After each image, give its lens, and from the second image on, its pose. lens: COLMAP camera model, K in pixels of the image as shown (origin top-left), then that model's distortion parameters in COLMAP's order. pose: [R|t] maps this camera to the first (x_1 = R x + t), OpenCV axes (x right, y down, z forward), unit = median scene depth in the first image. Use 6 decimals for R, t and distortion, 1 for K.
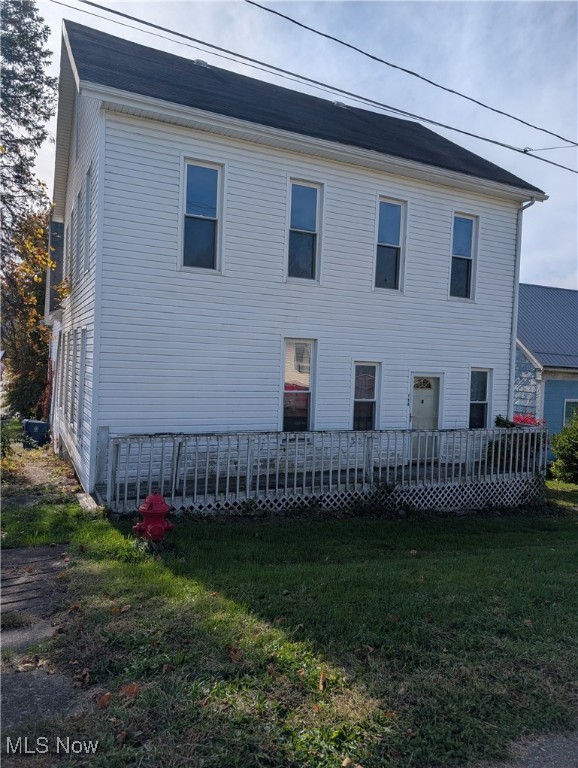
lens RADIAL K [[548.2, 0, 288.4], [0, 548.2, 384.6], [0, 0, 1]] dist [0.002060, -0.005114]
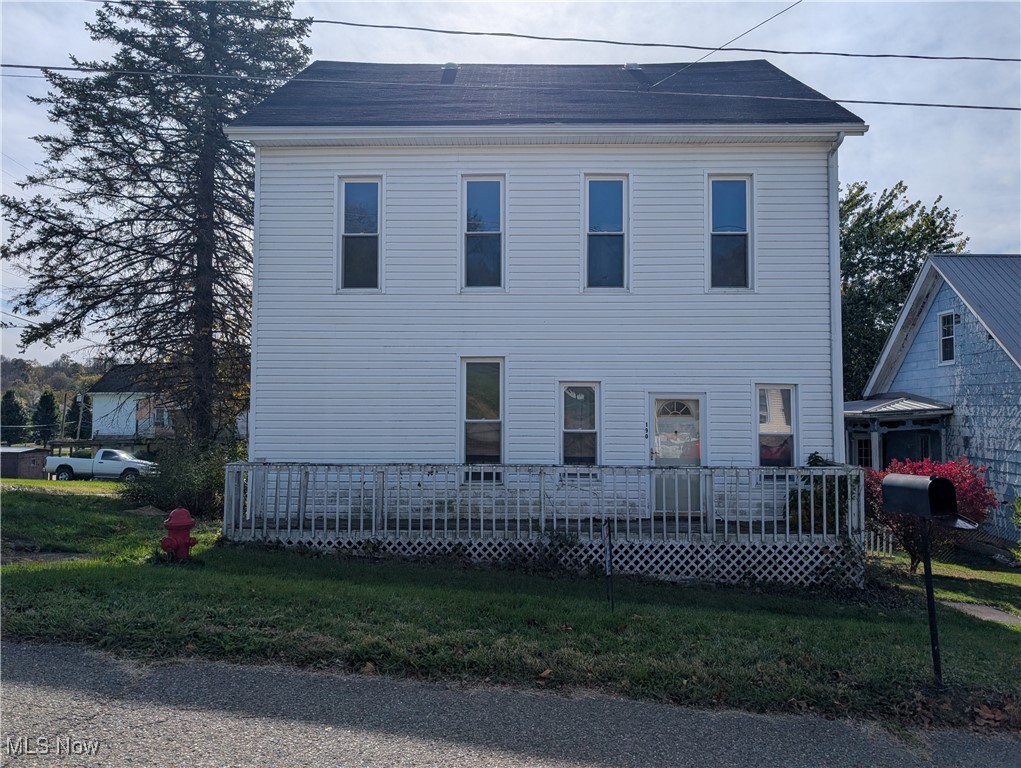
lens RADIAL K [[728.8, 0, 509.8], [0, 728.8, 381.5], [0, 0, 1]] dist [0.002060, -0.005114]
pose [[0.889808, -0.055059, -0.453001, 0.556769], [0.013893, 0.995503, -0.093708, 0.057510], [0.456123, 0.077088, 0.886572, 0.029127]]
